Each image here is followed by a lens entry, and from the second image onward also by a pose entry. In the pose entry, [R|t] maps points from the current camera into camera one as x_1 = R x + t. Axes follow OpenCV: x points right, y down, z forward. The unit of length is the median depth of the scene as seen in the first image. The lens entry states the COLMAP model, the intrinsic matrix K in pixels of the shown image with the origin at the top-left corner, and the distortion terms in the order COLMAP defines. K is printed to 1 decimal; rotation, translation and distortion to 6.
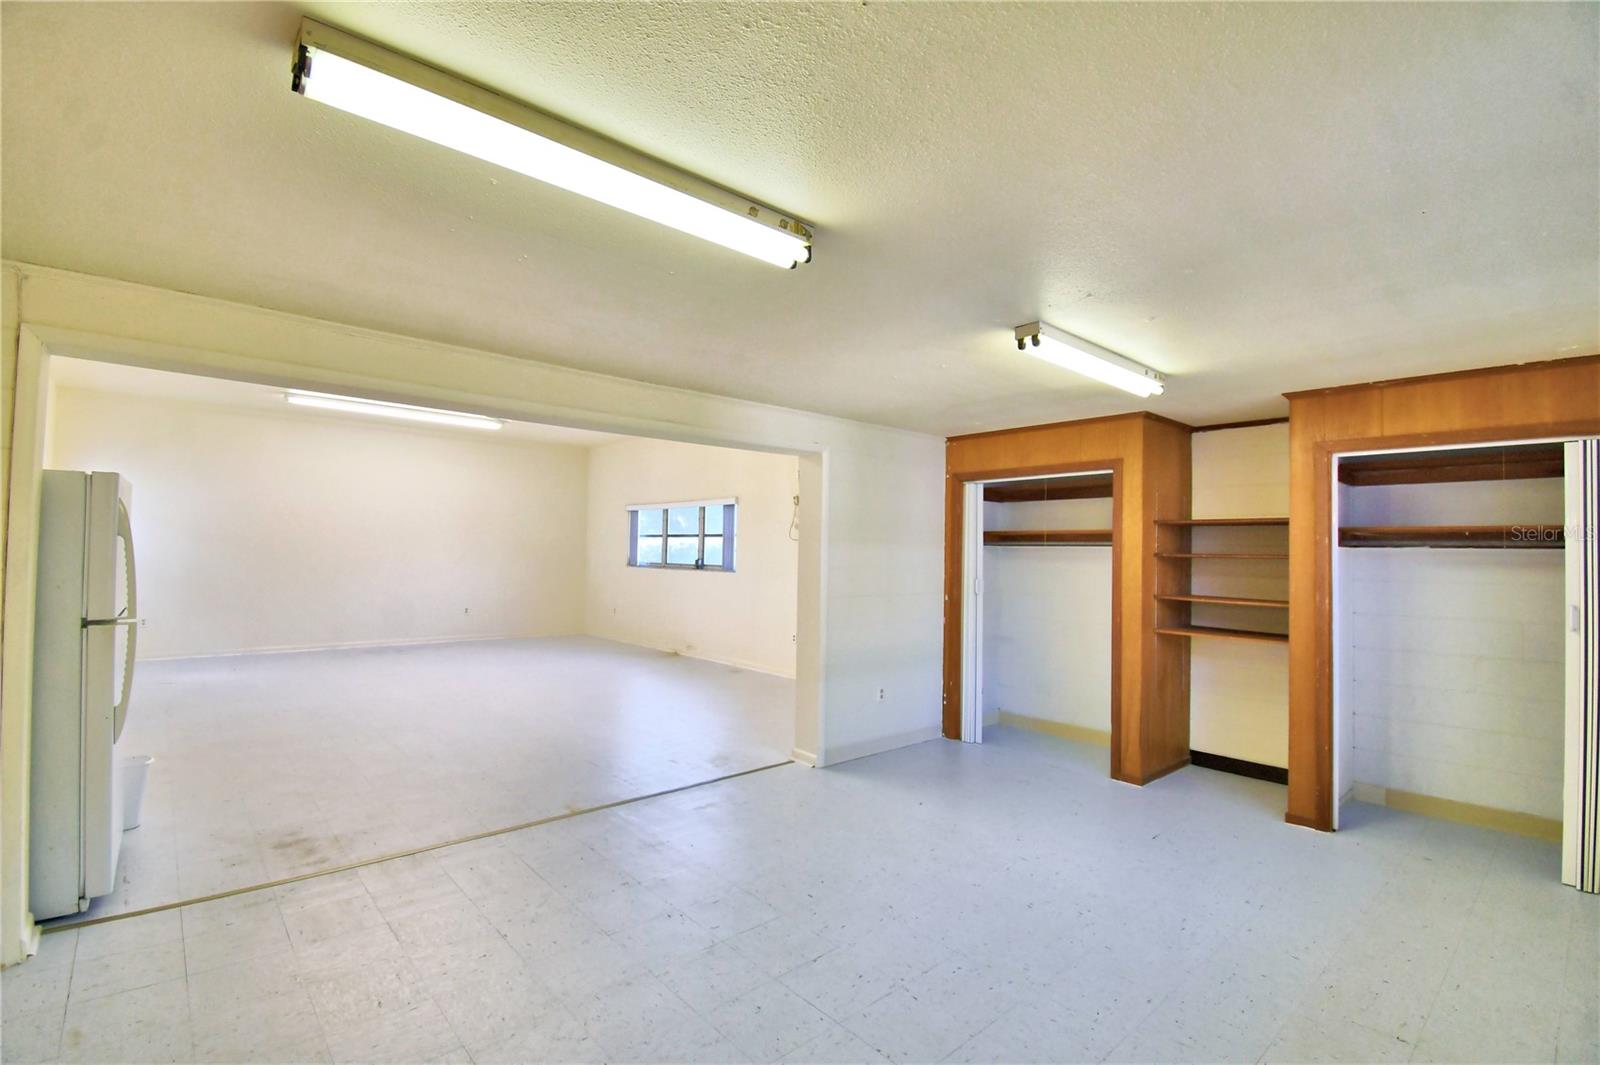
lens RADIAL K [[719.2, 0, 792.5], [0, 719.2, 528.9], [0, 0, 1]] dist [0.001229, -0.013566]
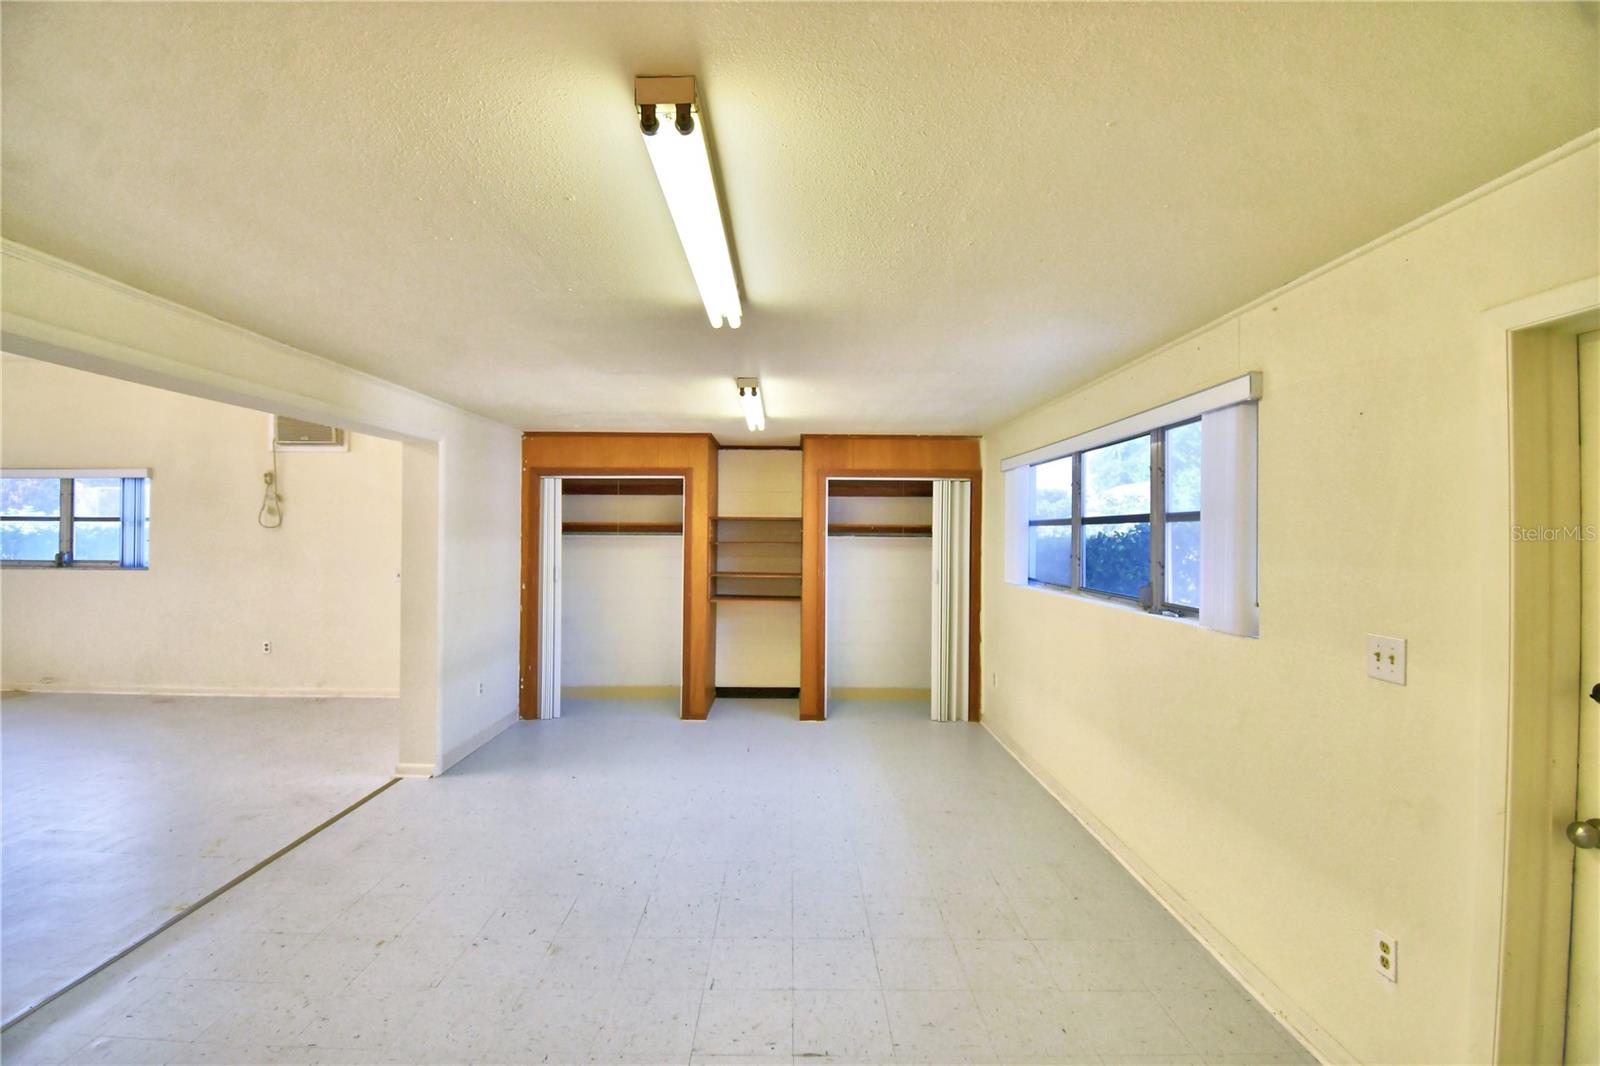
lens RADIAL K [[697.2, 0, 792.6], [0, 697.2, 532.5], [0, 0, 1]] dist [0.017349, -0.023983]
pose [[0.655789, -0.012379, 0.754842, -0.333618], [-0.019413, 0.999258, 0.033253, -0.026640], [-0.754694, -0.036460, 0.655063, 0.053885]]
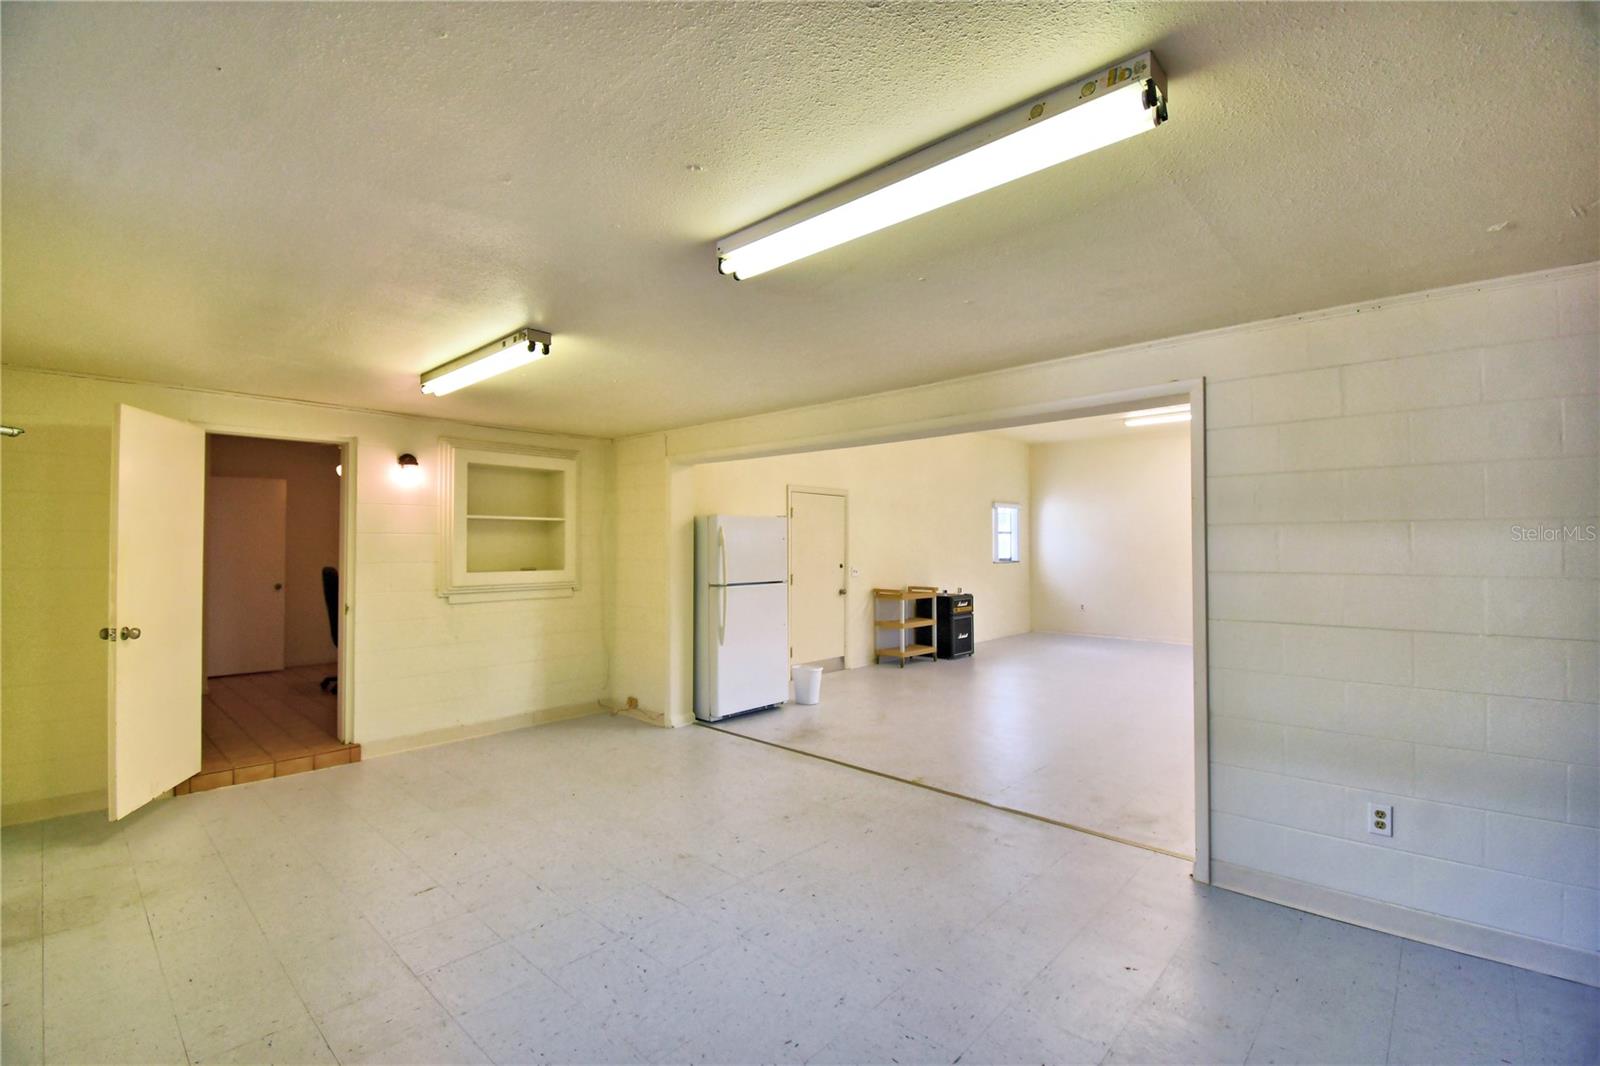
lens RADIAL K [[697.2, 0, 792.6], [0, 697.2, 532.5], [0, 0, 1]] dist [0.017349, -0.023983]
pose [[0.107201, -0.037492, -0.993530, 0.608118], [0.033912, 0.998845, -0.034034, 0.028205], [0.993659, -0.030045, 0.108348, 0.554711]]
